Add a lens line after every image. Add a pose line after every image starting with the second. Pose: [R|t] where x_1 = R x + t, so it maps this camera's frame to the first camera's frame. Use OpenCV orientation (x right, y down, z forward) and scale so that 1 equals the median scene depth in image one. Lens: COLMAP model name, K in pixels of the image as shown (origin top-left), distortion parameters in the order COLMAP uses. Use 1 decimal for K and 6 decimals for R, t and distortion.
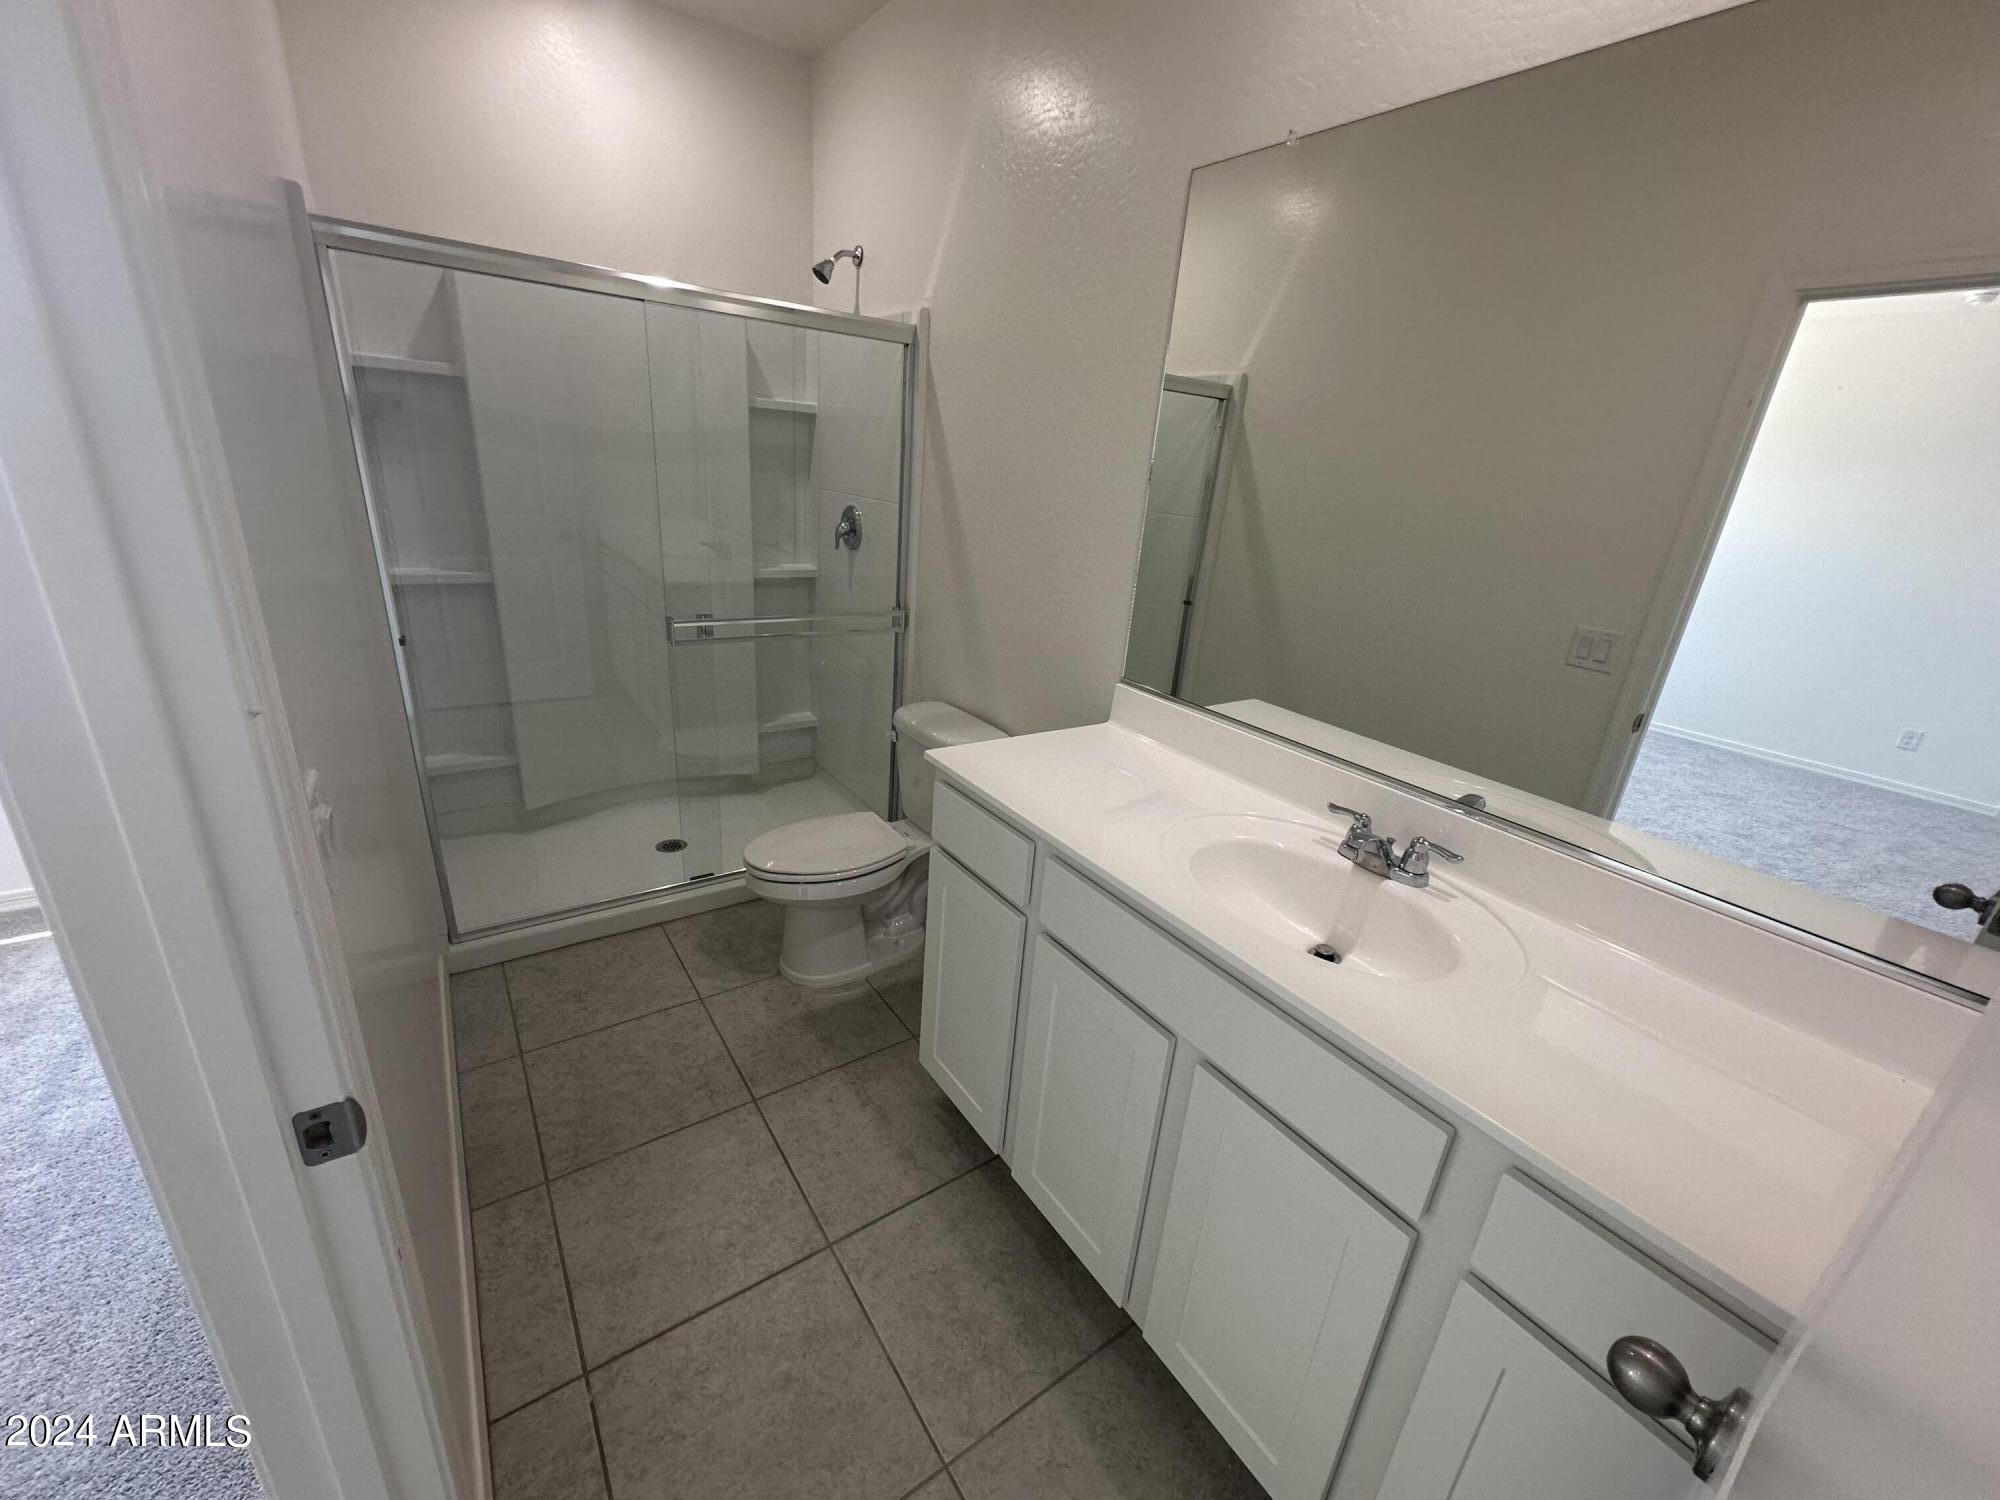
lens RADIAL K [[789.5, 0, 1000.7], [0, 789.5, 730.2], [0, 0, 1]] dist [0.046090, -0.000034]
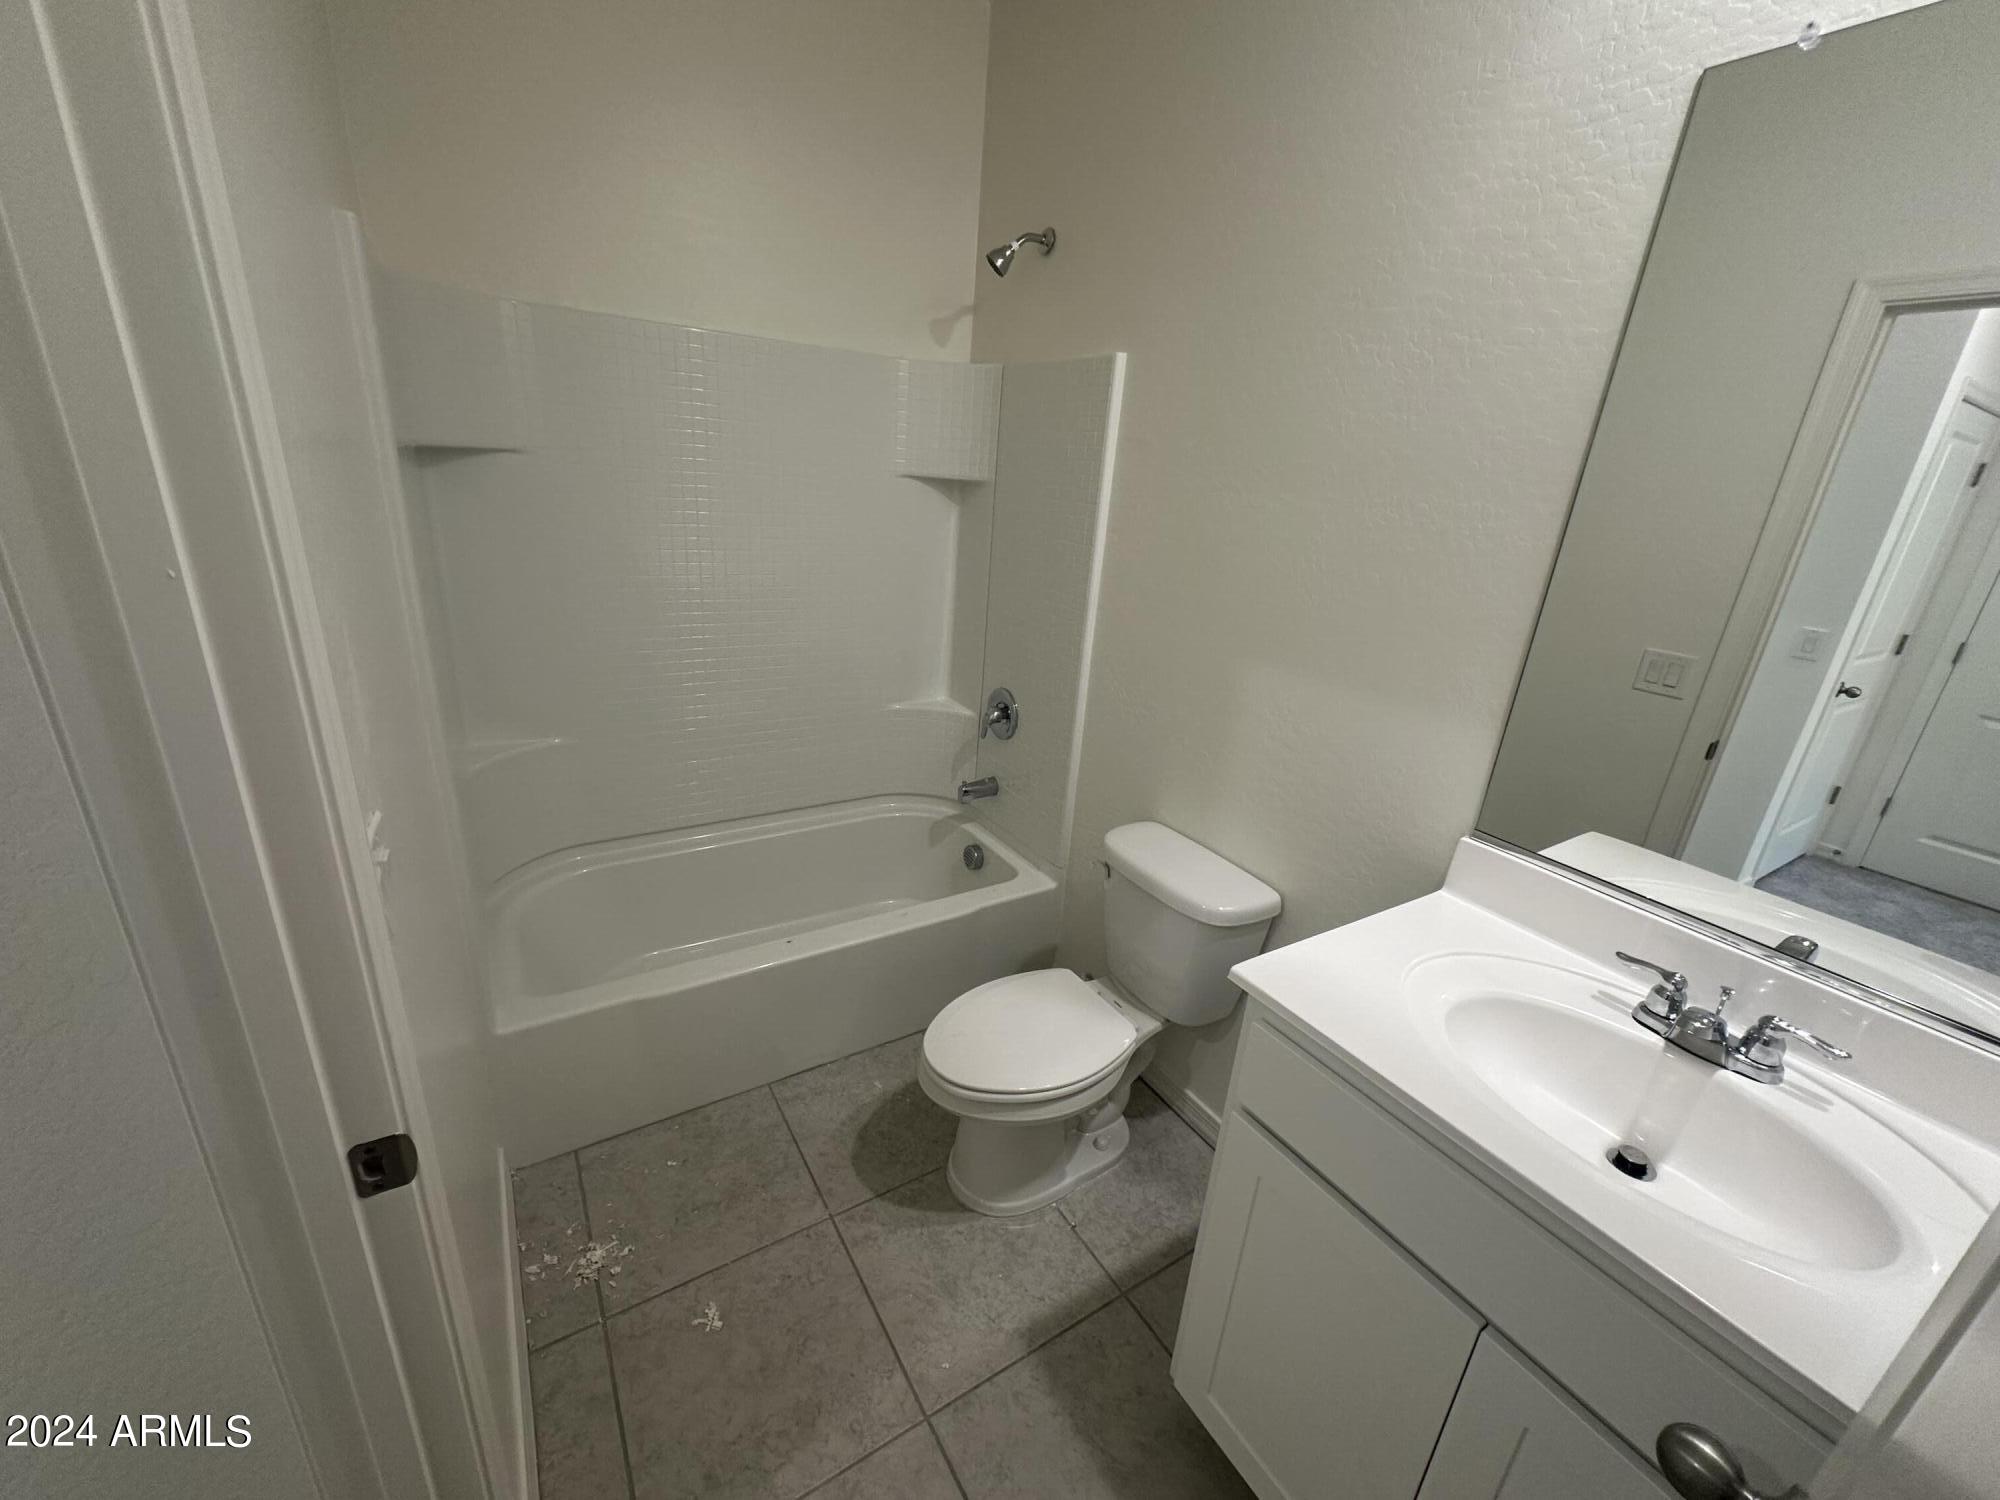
lens RADIAL K [[813.5, 0, 1000.0], [0, 813.5, 750.0], [0, 0, 1]] dist [0.009774, 0.000095]
pose [[0.998186, 0.027772, -0.053420, -0.154084], [-0.028163, 0.999582, -0.006576, -0.085391], [0.053215, 0.008069, 0.998550, 0.197692]]
